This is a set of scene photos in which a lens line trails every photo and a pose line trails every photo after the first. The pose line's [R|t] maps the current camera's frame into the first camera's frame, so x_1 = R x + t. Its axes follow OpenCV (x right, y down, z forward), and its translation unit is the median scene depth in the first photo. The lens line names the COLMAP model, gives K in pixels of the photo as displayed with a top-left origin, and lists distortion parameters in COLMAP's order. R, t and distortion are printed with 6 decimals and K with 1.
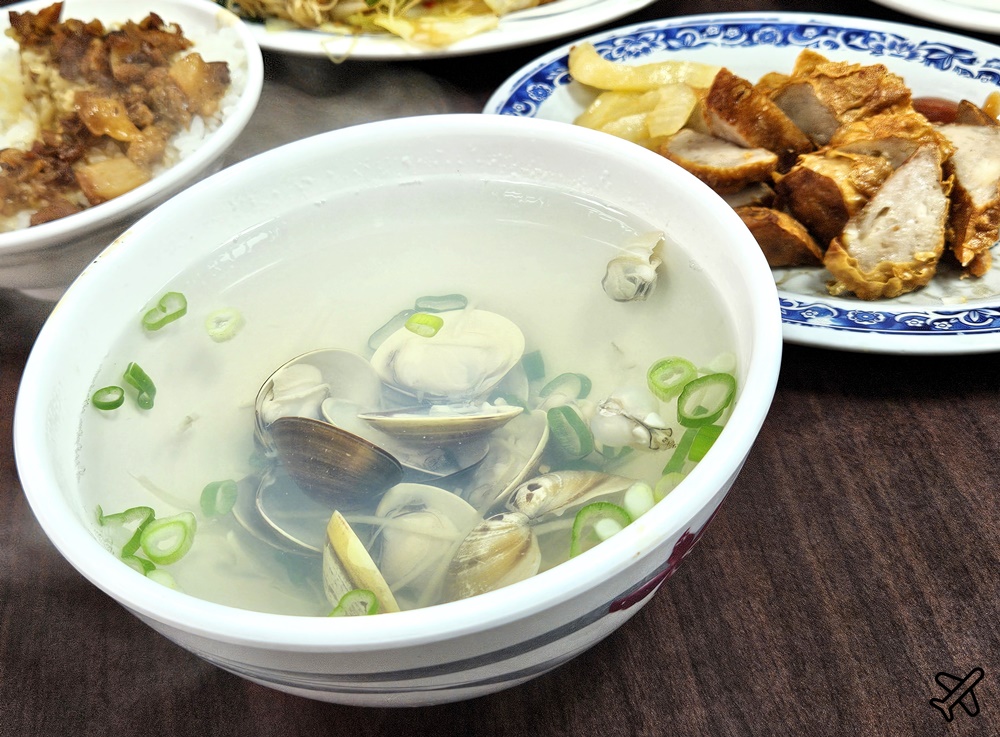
lens RADIAL K [[1351.3, 0, 490.4], [0, 1351.3, 359.3], [0, 0, 1]] dist [0.045905, 0.000000]
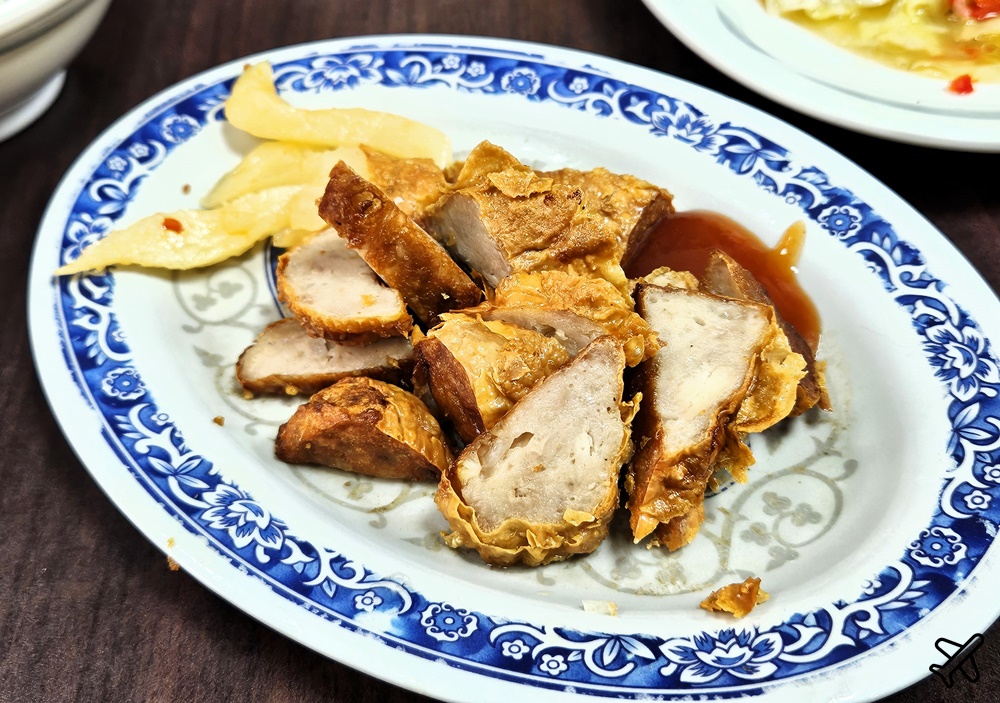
lens RADIAL K [[1369.8, 0, 507.4], [0, 1369.8, 357.5], [0, 0, 1]] dist [0.049304, 0.000000]
pose [[0.993232, 0.110453, -0.035919, 0.281993], [-0.107296, 0.990974, 0.080357, -0.183356], [0.044470, -0.075959, 0.996119, 0.351312]]
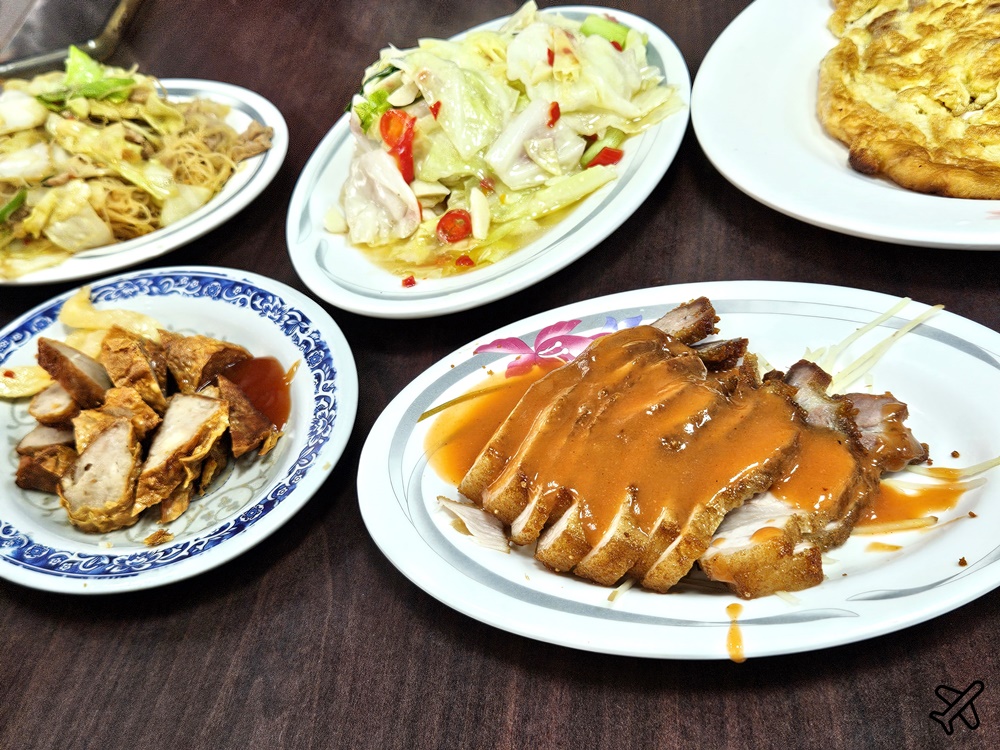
lens RADIAL K [[1286.5, 0, 500.8], [0, 1286.5, 366.5], [0, 0, 1]] dist [-0.006470, 0.000000]
pose [[0.959493, 0.069741, -0.272964, 0.927229], [-0.077852, 0.996784, -0.018983, -0.197584], [0.270762, 0.039465, 0.961837, -0.063394]]
